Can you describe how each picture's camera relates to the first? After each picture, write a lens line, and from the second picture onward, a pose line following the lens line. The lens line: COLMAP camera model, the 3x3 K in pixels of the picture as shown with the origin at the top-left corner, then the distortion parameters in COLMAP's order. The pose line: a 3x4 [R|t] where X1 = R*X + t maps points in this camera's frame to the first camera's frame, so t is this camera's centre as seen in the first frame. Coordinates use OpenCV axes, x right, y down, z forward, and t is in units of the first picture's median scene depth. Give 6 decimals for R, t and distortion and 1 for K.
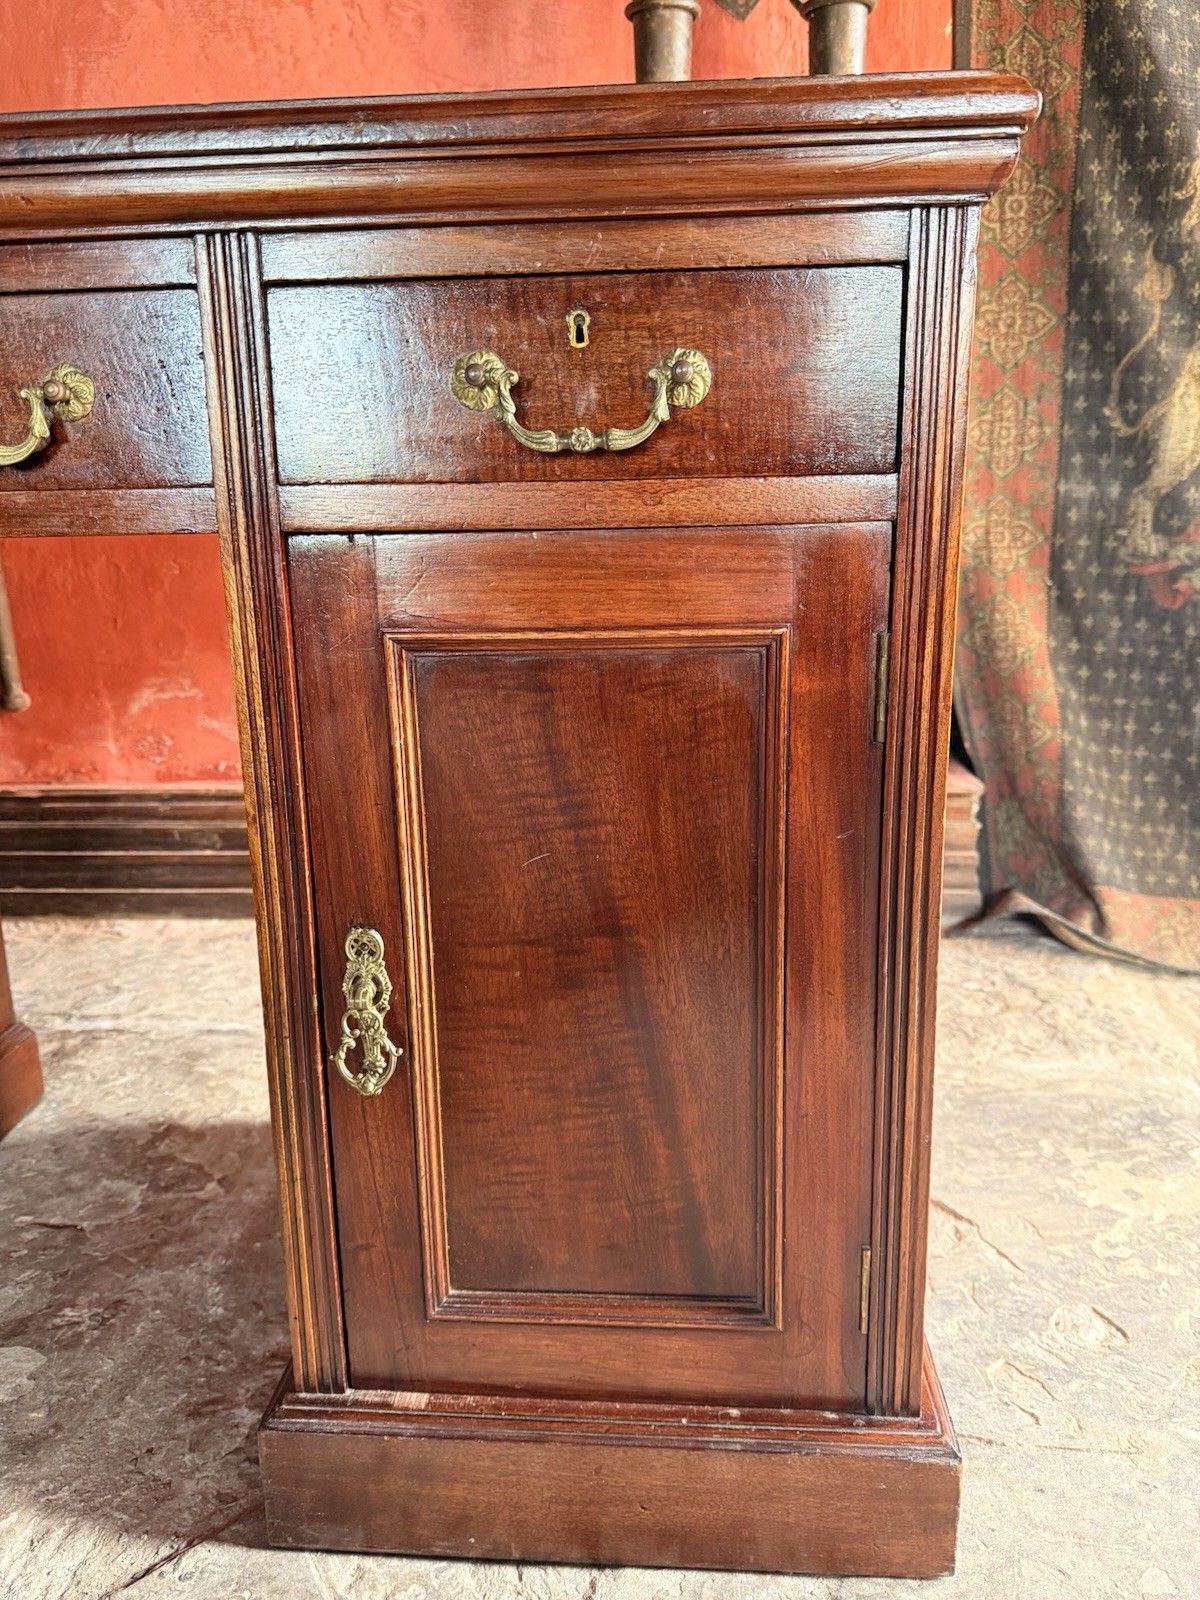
lens RADIAL K [[1155.4, 0, 597.6], [0, 1155.4, 798.9], [0, 0, 1]] dist [-0.008174, -0.001359]
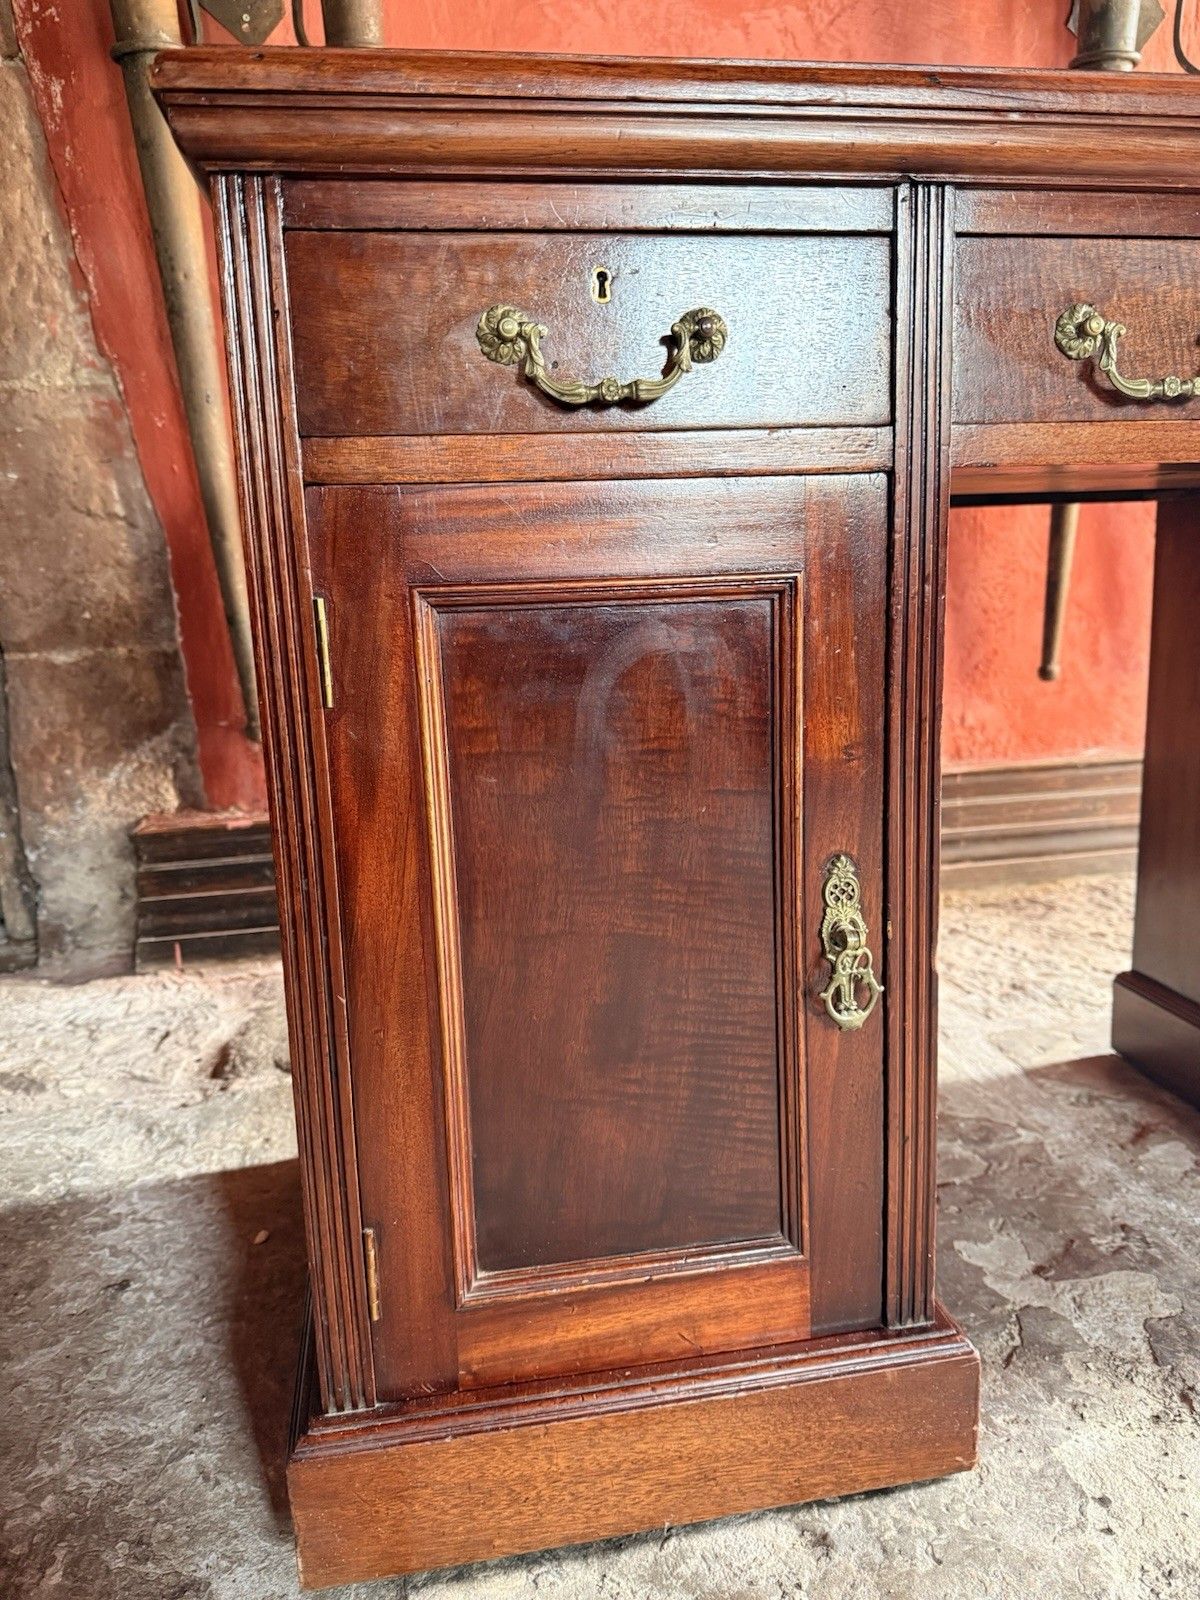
lens RADIAL K [[1155.4, 0, 597.6], [0, 1155.4, 798.9], [0, 0, 1]] dist [-0.008174, -0.001359]
pose [[0.971921, -0.067784, 0.225332, -0.836226], [0.077085, 0.996487, -0.032729, 0.038438], [-0.222322, 0.049180, 0.973732, 0.057721]]
